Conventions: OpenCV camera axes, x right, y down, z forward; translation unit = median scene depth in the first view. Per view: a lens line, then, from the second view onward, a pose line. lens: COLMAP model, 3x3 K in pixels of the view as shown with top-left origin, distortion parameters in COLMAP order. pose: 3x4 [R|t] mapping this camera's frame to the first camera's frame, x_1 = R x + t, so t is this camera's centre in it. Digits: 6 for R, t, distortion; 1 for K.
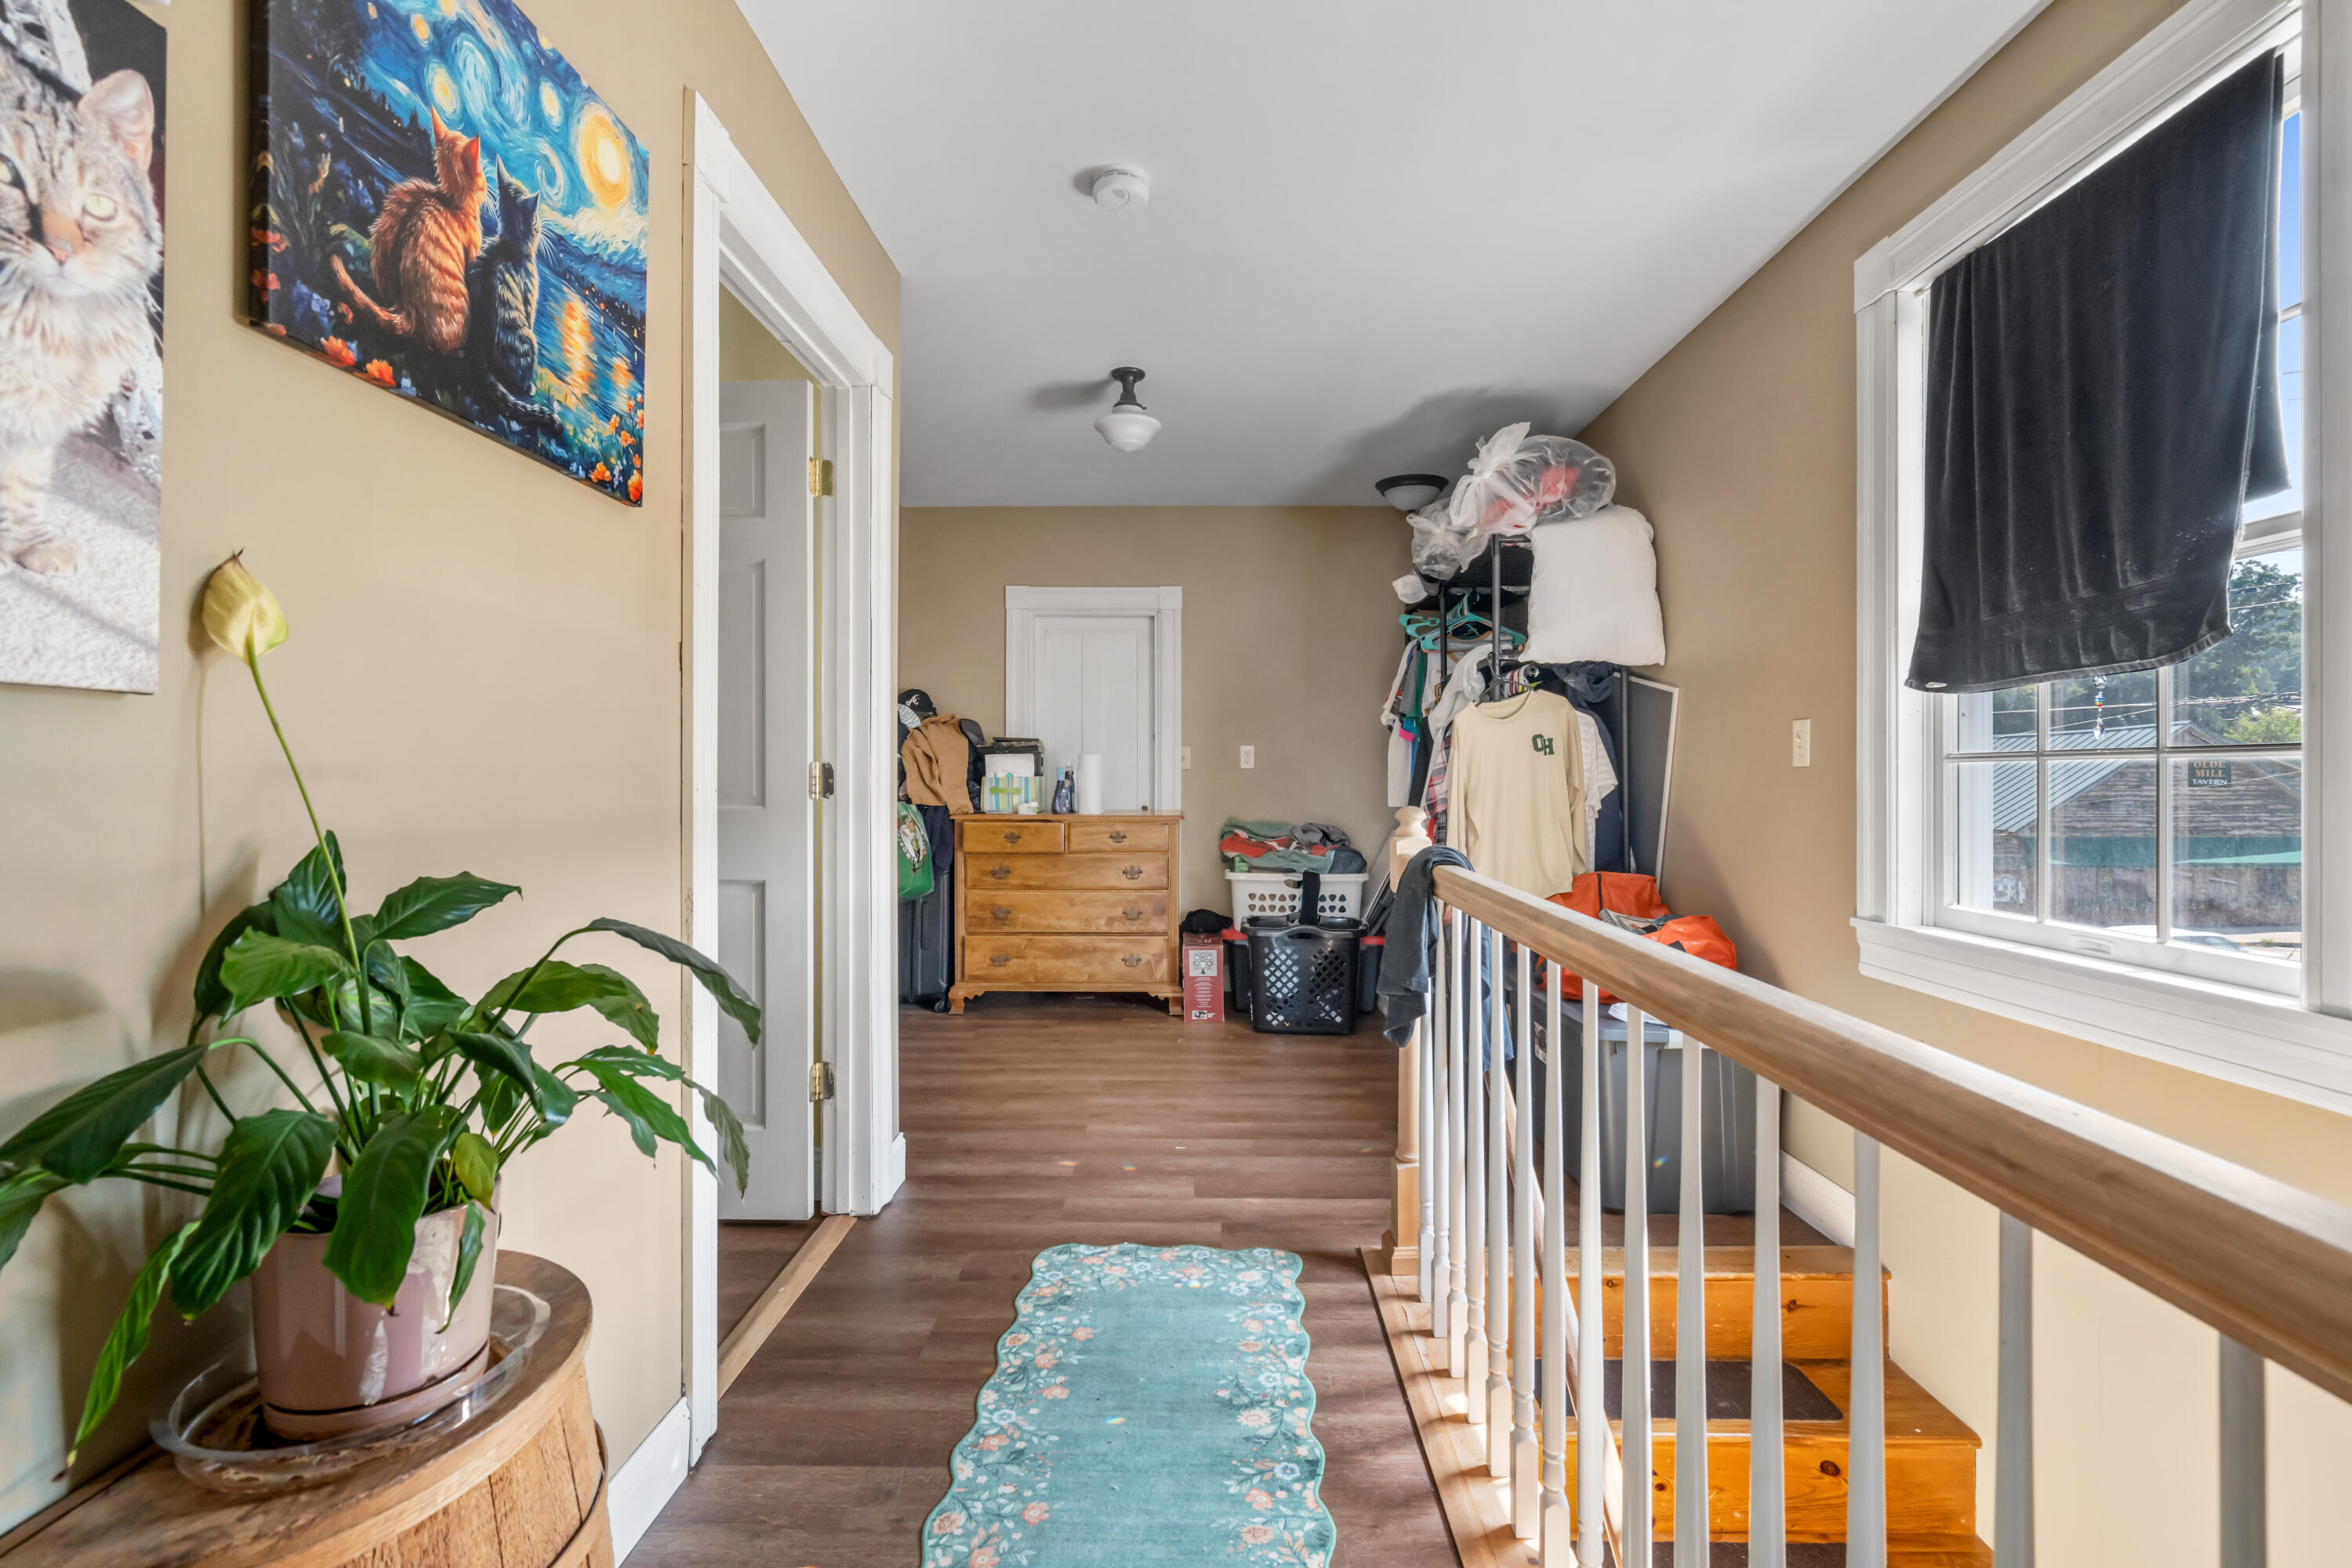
lens RADIAL K [[1061.6, 0, 1176.0], [0, 1061.6, 784.0], [0, 0, 1]] dist [-0.000578, 0.000187]
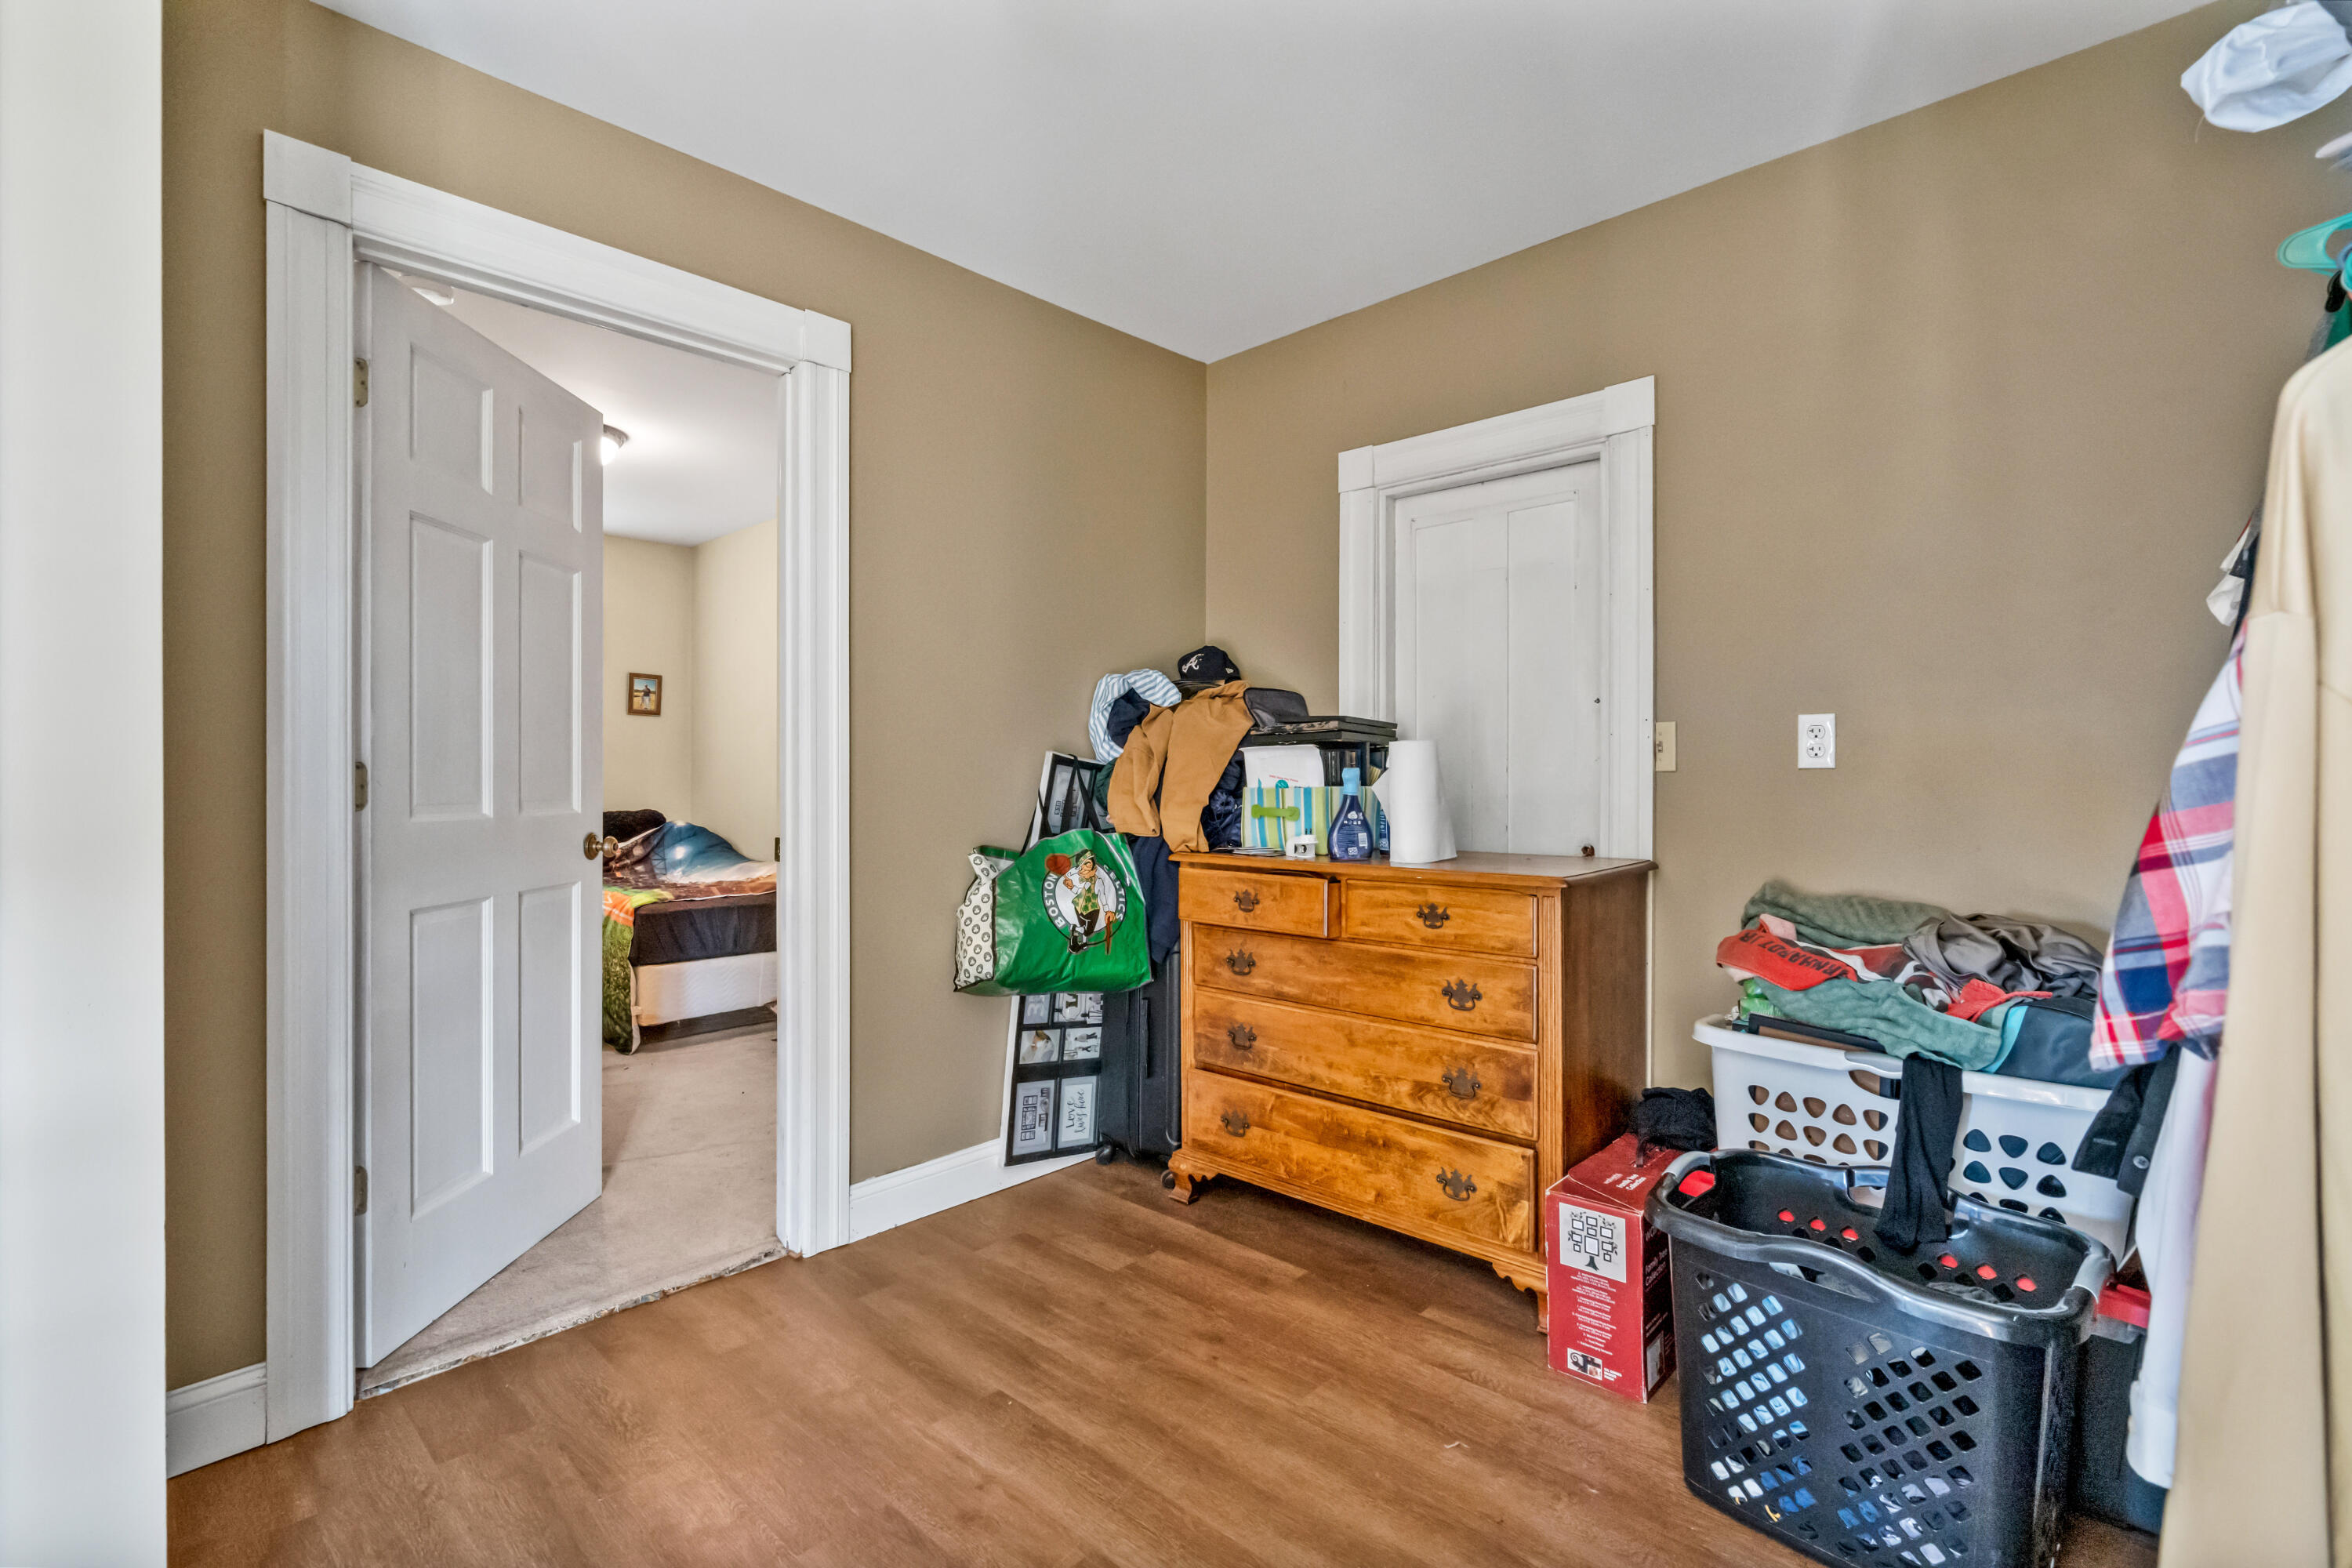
lens RADIAL K [[1061.6, 0, 1176.0], [0, 1061.6, 784.0], [0, 0, 1]] dist [-0.000578, 0.000187]
pose [[0.746168, -0.000229, -0.665757, 0.174285], [-0.003183, 0.999987, -0.003912, -0.006478], [0.665750, 0.005038, 0.746158, 0.569437]]
